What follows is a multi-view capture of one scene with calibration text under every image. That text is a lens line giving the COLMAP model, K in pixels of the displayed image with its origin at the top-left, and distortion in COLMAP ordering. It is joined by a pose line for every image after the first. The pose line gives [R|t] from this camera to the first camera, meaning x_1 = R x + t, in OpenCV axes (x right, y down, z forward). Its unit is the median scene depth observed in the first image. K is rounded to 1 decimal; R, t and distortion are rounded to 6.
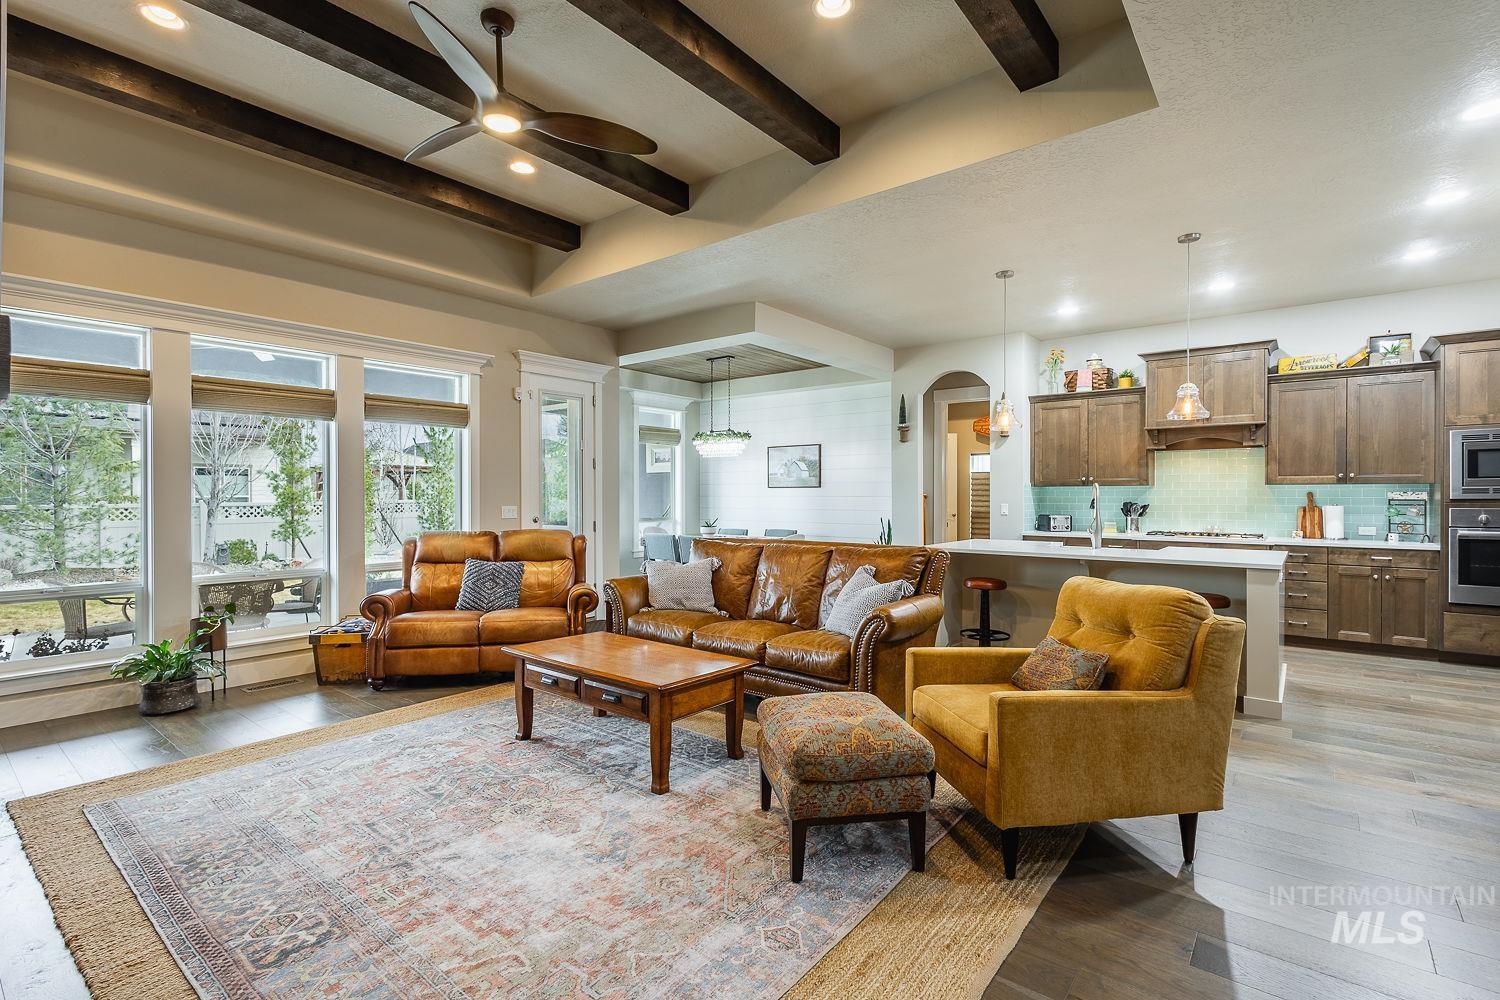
lens RADIAL K [[690.6, 0, 744.5], [0, 690.6, 498.3], [0, 0, 1]] dist [-0.000382, -0.000873]
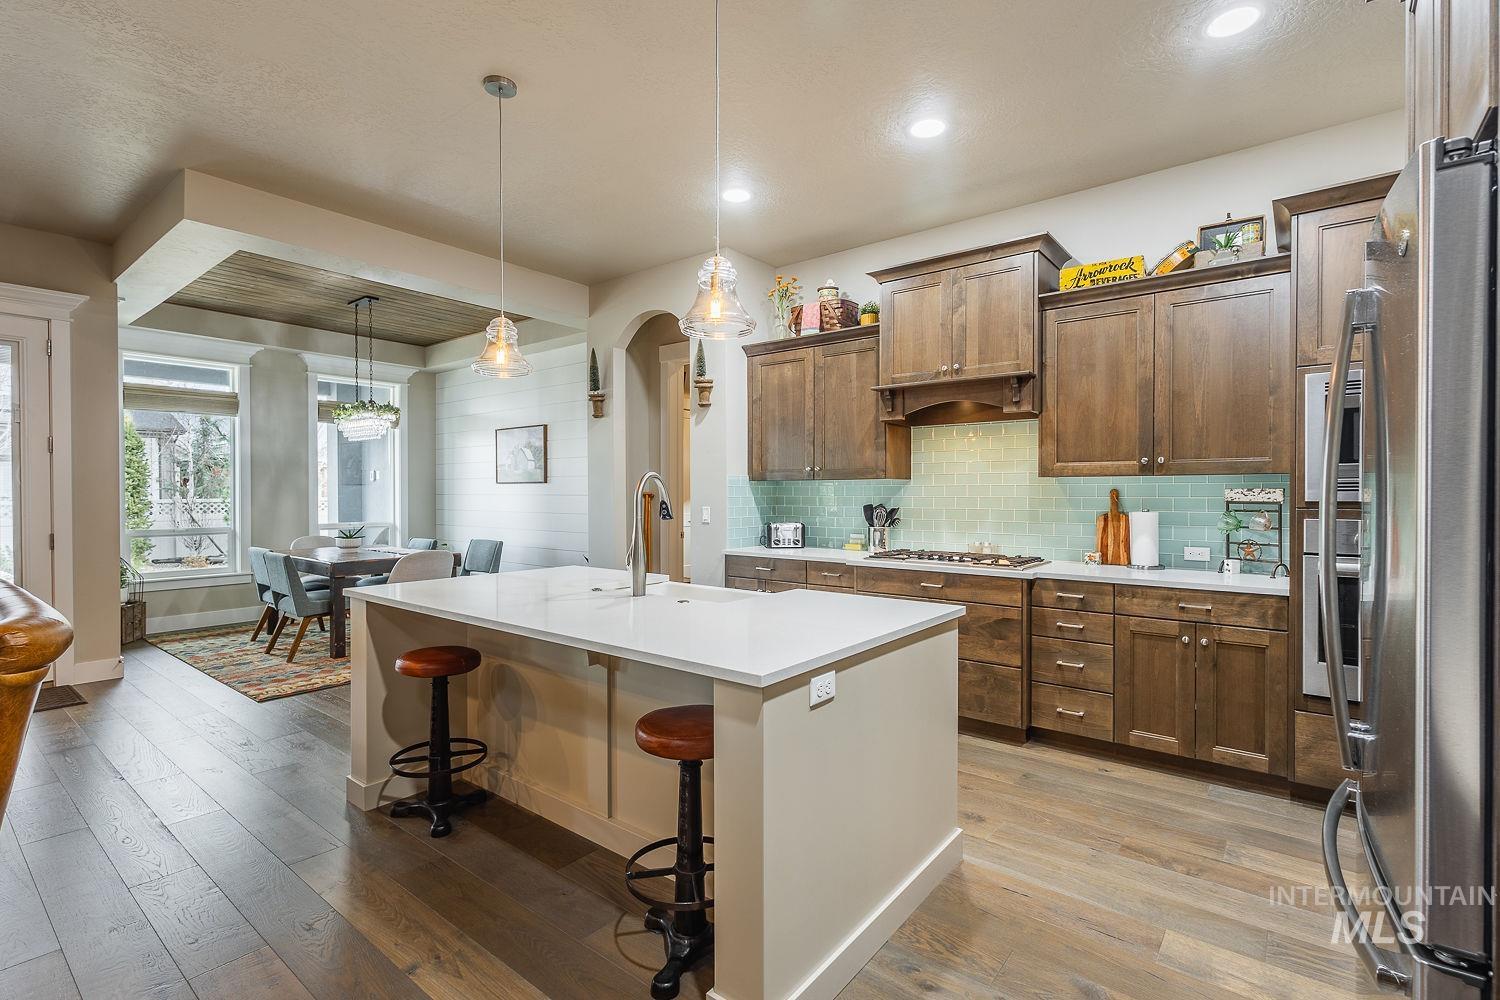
lens RADIAL K [[694.5, 0, 750.0], [0, 694.5, 500.0], [0, 0, 1]] dist [0.001092, -0.000097]
pose [[0.999934, -0.000561, 0.011473, 0.497263], [0.000480, 0.999975, 0.007083, -0.003788], [-0.011477, -0.007077, 0.999909, 0.394259]]
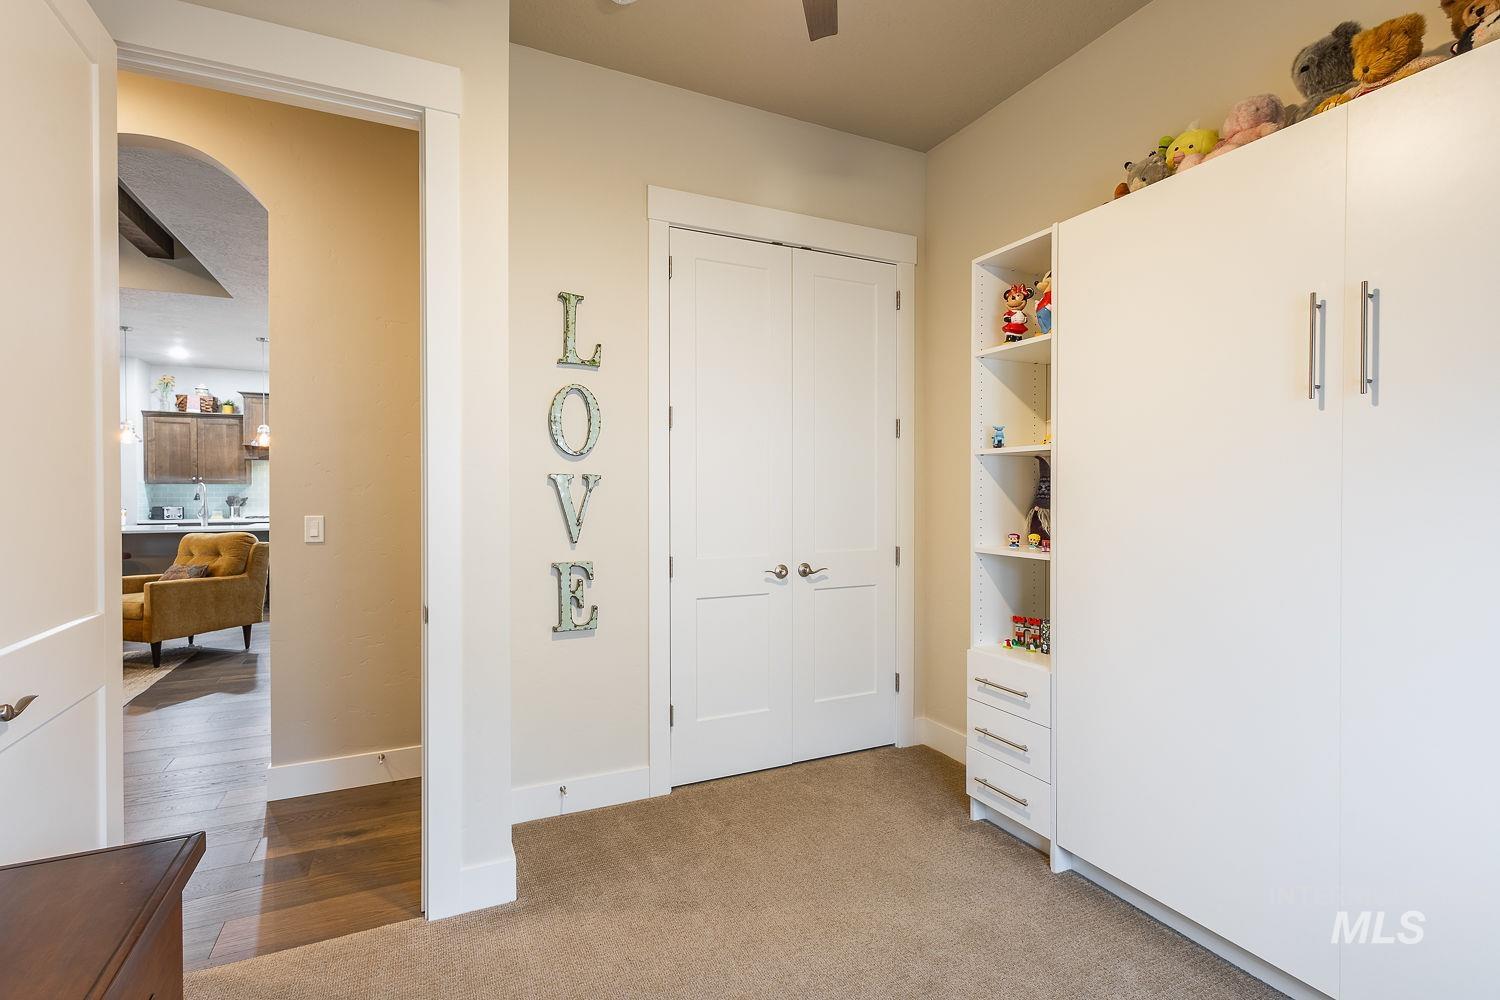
lens RADIAL K [[694.5, 0, 750.0], [0, 694.5, 500.0], [0, 0, 1]] dist [0.001092, -0.000097]
pose [[0.425636, -0.010758, 0.904831, -0.298699], [0.005174, 0.999942, 0.009456, 0.006345], [-0.904880, 0.000657, 0.425667, -0.608583]]
